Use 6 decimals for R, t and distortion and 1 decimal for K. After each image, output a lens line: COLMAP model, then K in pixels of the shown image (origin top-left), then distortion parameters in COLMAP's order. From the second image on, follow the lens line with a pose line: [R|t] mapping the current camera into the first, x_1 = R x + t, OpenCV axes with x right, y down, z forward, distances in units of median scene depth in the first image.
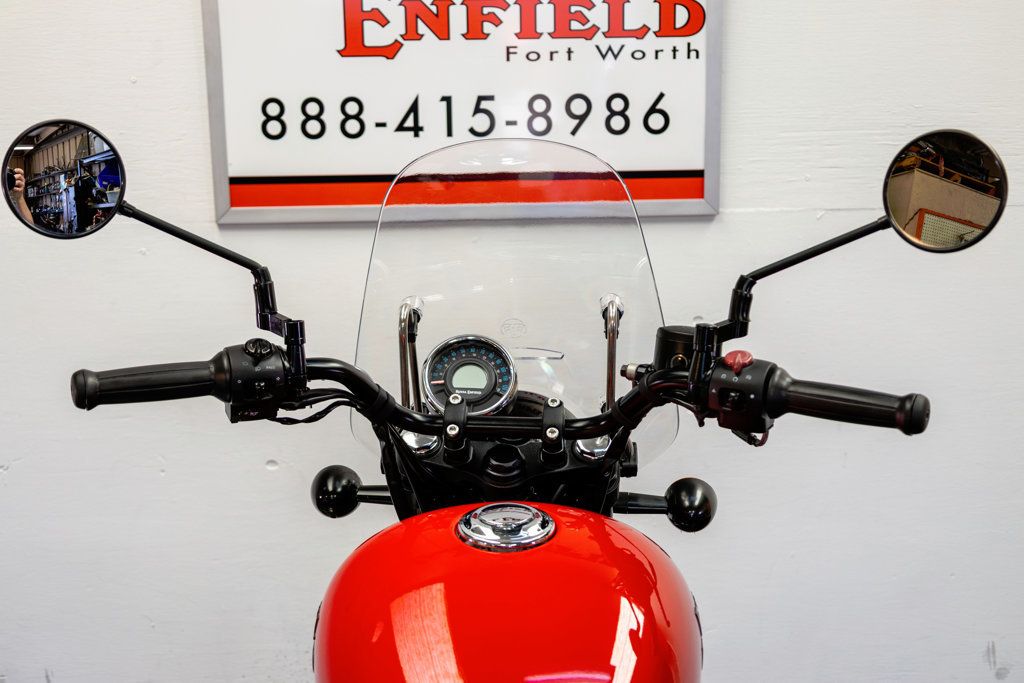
lens RADIAL K [[1448.2, 0, 519.5], [0, 1448.2, 347.4], [0, 0, 1]] dist [0.011789, 0.000000]
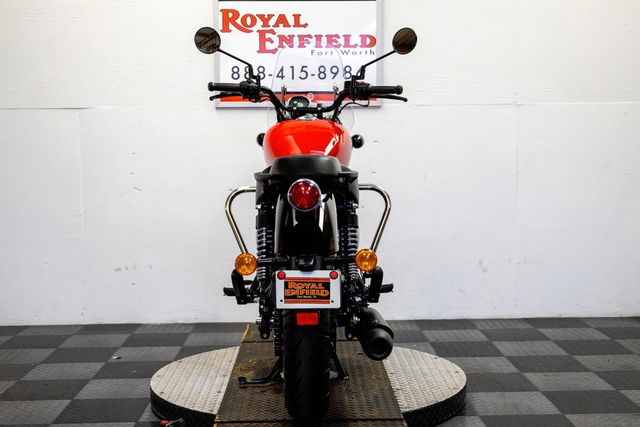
lens RADIAL K [[905.1, 0, 322.5], [0, 905.1, 205.9], [0, 0, 1]] dist [0.011789, 0.000000]
pose [[0.999956, 0.005930, -0.007200, 0.030318], [-0.006977, 0.987820, -0.155444, 0.419777], [0.006191, 0.155487, 0.987819, -0.854671]]
